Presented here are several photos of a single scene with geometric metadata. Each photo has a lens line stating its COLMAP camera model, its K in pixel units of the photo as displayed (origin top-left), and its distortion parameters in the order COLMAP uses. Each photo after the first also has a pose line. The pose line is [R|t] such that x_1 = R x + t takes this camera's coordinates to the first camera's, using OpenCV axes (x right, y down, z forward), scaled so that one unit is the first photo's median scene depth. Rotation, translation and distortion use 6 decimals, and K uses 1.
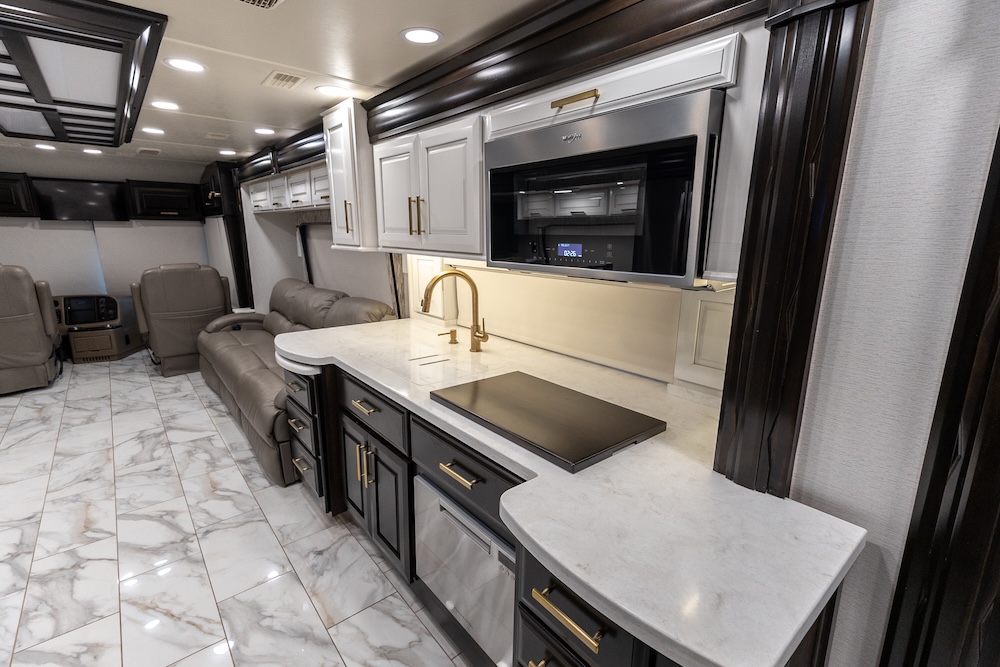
lens RADIAL K [[458.1, 0, 495.5], [0, 458.1, 332.3], [0, 0, 1]] dist [0.023082, -0.006650]
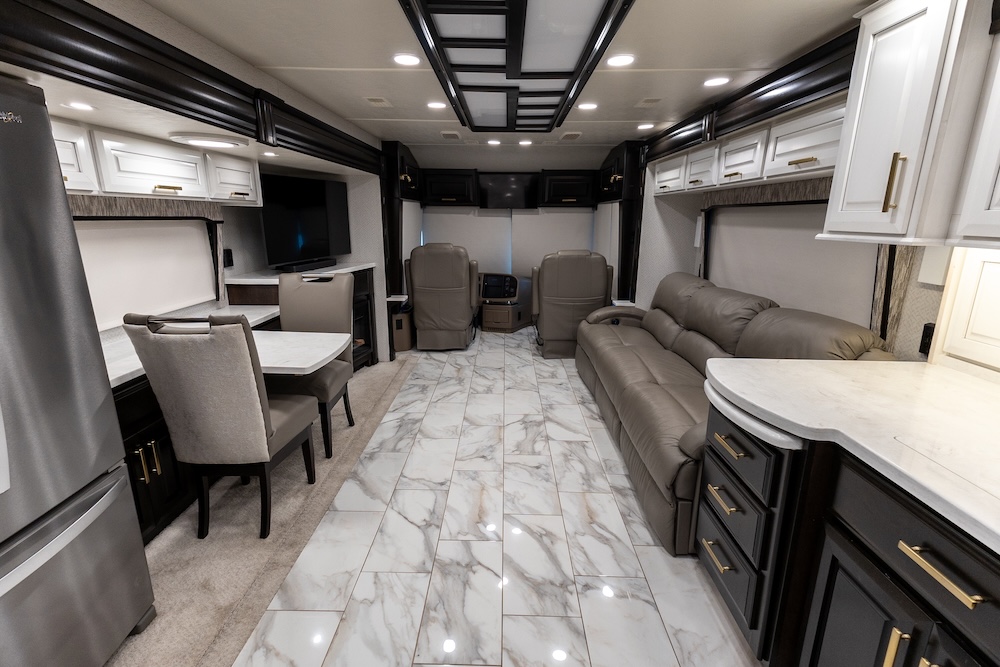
lens RADIAL K [[458.1, 0, 496.8], [0, 458.1, 335.7], [0, 0, 1]] dist [0.023082, -0.006650]
pose [[0.759065, 0.163149, -0.630240, -0.266668], [-0.144234, 0.986176, 0.081573, -0.039790], [0.634836, 0.028983, 0.772103, 0.230546]]
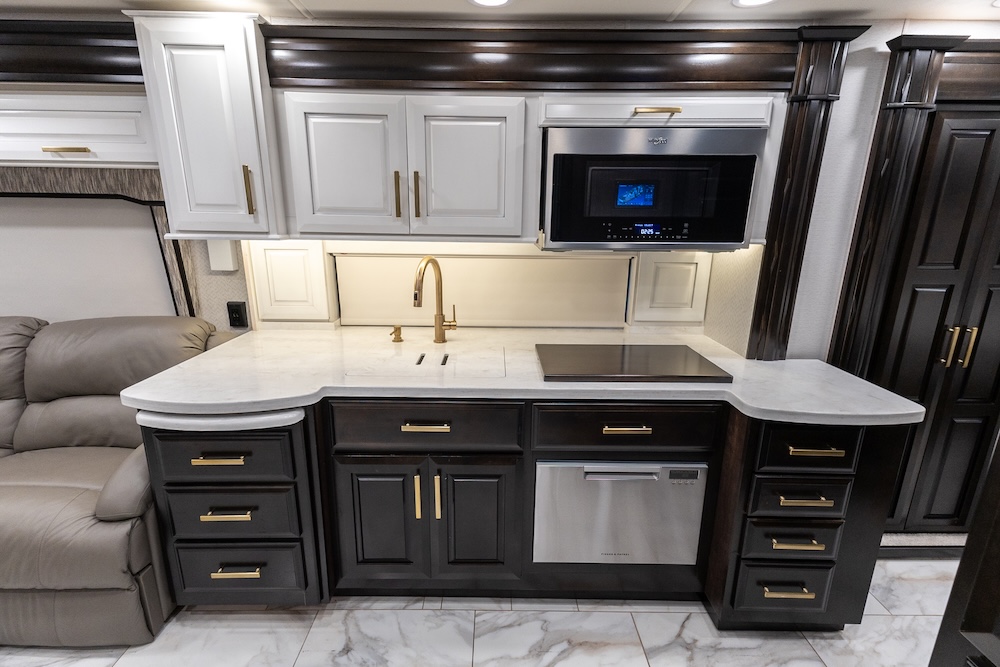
lens RADIAL K [[458.1, 0, 496.1], [0, 458.1, 334.0], [0, 0, 1]] dist [0.023082, -0.006650]
pose [[0.633419, -0.193407, 0.749249, -0.564416], [0.162029, 0.979947, 0.115977, -0.055736], [-0.756655, 0.047938, 0.652055, 0.253057]]
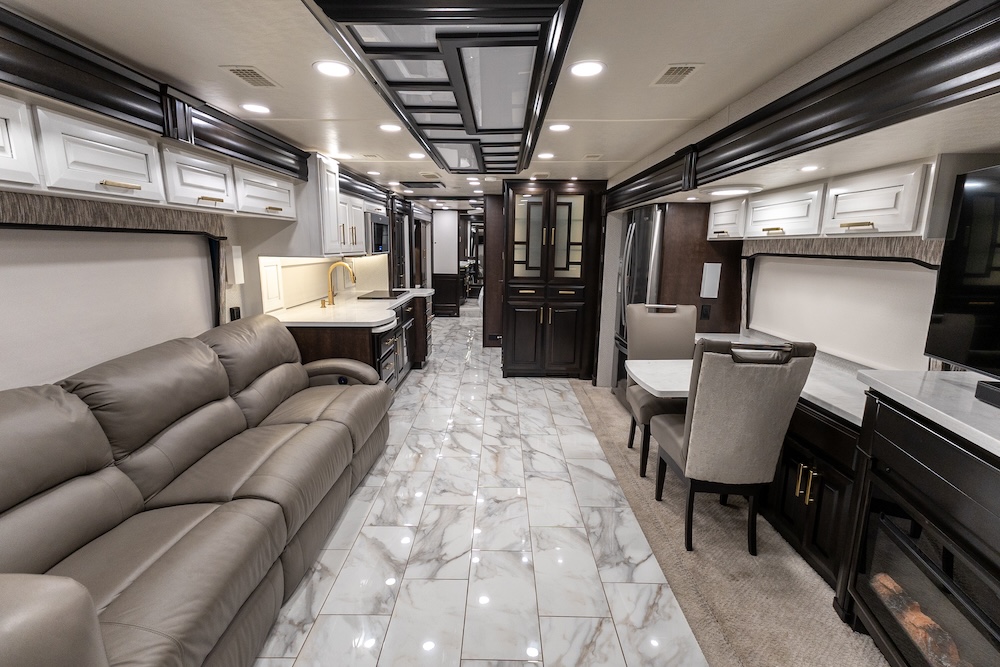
lens RADIAL K [[458.1, 0, 492.6], [0, 458.1, 336.3], [0, 0, 1]] dist [0.023082, -0.006650]
pose [[-0.758564, -0.140472, 0.636277, -1.513681], [0.131707, 0.923276, 0.360853, -0.374024], [-0.638149, 0.357533, -0.681862, 1.624126]]
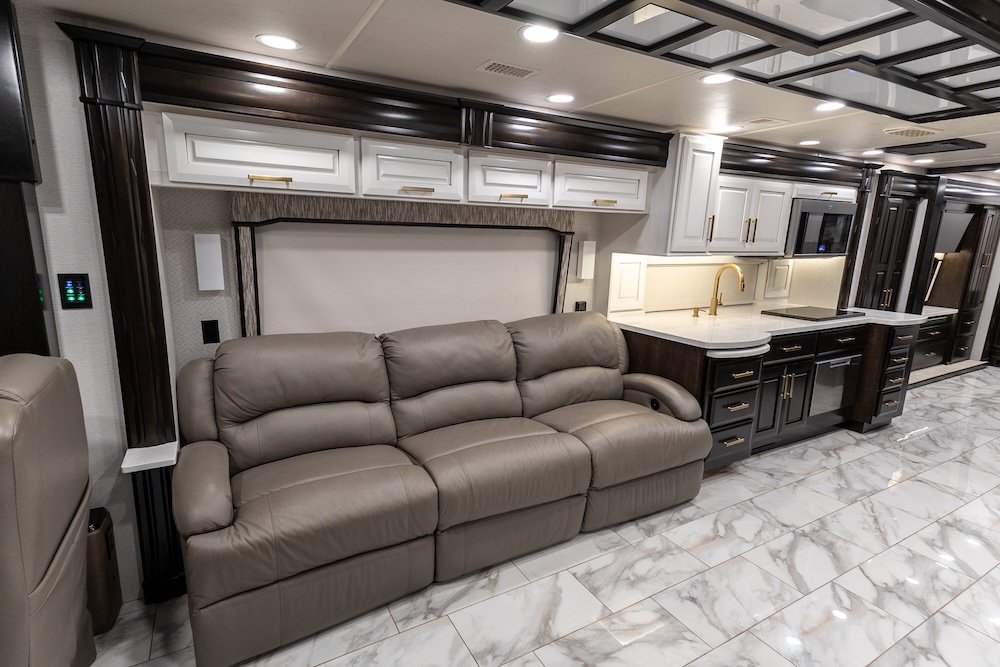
lens RADIAL K [[485.2, 0, 480.5], [0, 485.2, 335.7], [0, 0, 1]] dist [0.023832, -0.004714]
pose [[0.189166, -0.202761, 0.960783, -1.529753], [0.196693, 0.966443, 0.165229, -0.274765], [-0.962044, 0.157723, 0.222700, 1.184278]]
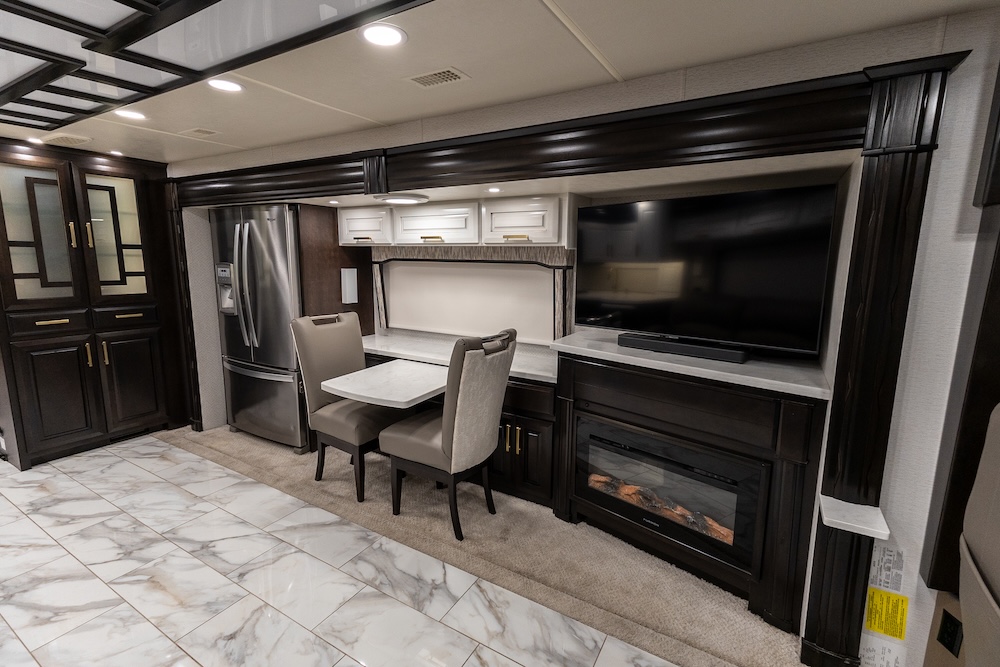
lens RADIAL K [[458.1, 0, 497.9], [0, 458.1, 334.2], [0, 0, 1]] dist [0.023082, -0.006650]
pose [[-0.942793, 0.040434, -0.330917, -1.084698], [-0.090320, 0.924515, 0.370289, -0.361001], [0.320911, 0.378994, -0.867975, 1.599260]]
